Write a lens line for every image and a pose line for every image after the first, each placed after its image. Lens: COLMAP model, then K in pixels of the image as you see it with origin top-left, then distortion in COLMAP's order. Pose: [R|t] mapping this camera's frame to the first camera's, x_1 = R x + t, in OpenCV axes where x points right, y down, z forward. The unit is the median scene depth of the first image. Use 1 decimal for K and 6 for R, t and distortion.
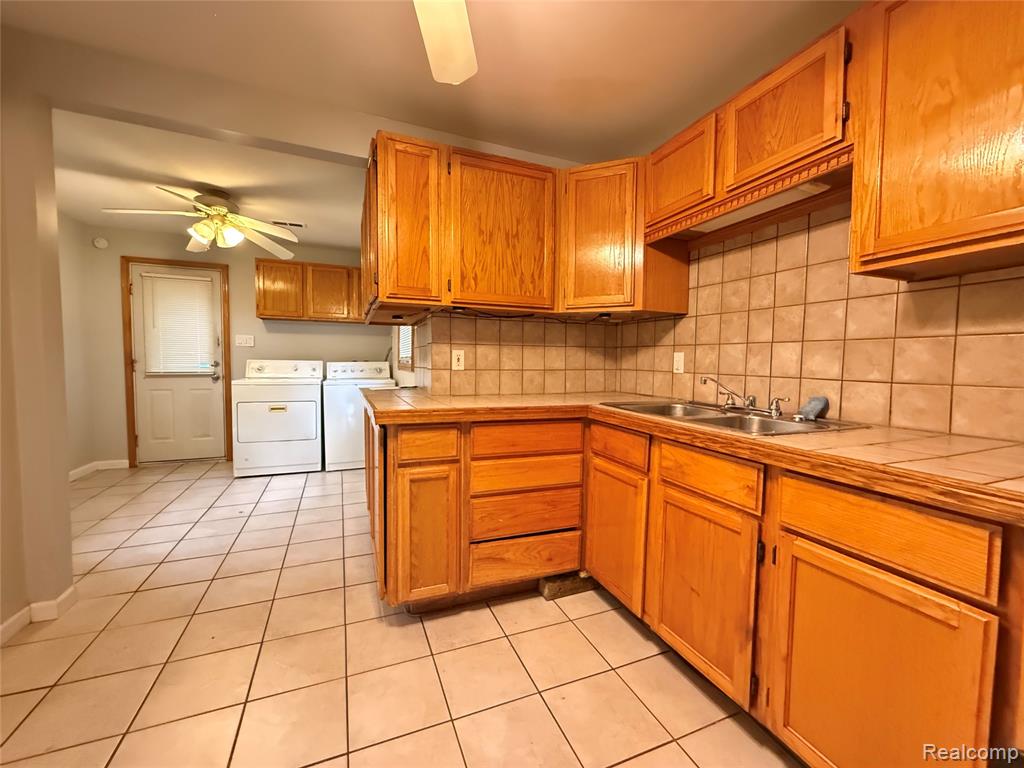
lens RADIAL K [[410.0, 0, 510.4], [0, 410.0, 383.4], [0, 0, 1]] dist [0.001601, -0.001196]
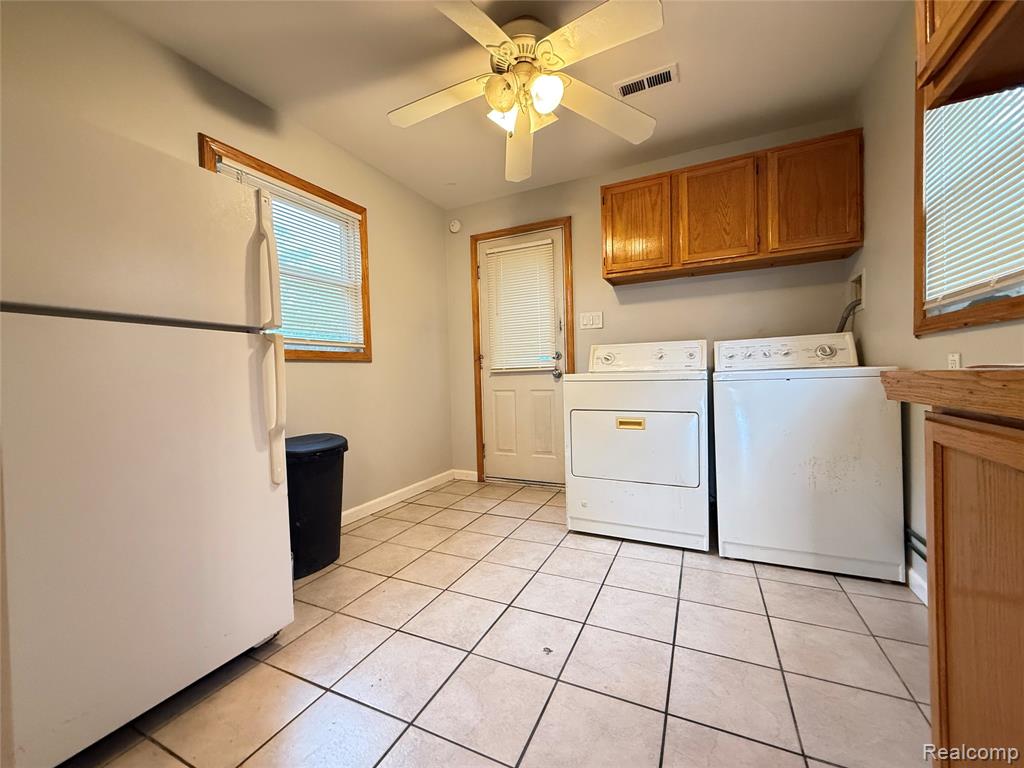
lens RADIAL K [[410.0, 0, 509.6], [0, 410.0, 382.0], [0, 0, 1]] dist [0.001601, -0.001196]
pose [[0.669393, -0.015288, -0.742751, -0.484663], [-0.006712, 0.999623, -0.026624, 0.040520], [0.742878, 0.022807, 0.669038, 0.932095]]
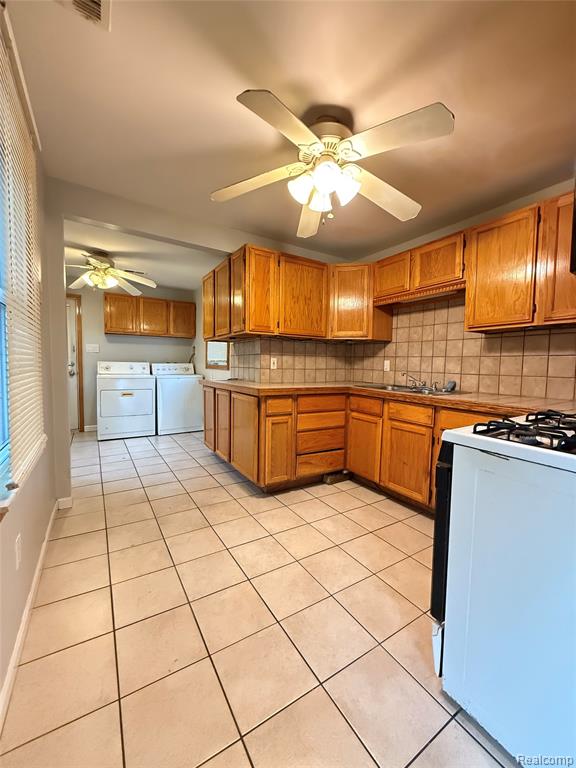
lens RADIAL K [[307.5, 0, 288.6], [0, 307.5, 383.5], [0, 0, 1]] dist [0.001601, -0.001196]
pose [[0.984561, -0.005057, 0.174967, -0.335624], [0.002676, 0.999901, 0.013844, 0.014403], [-0.175019, -0.013162, 0.984477, -0.399031]]
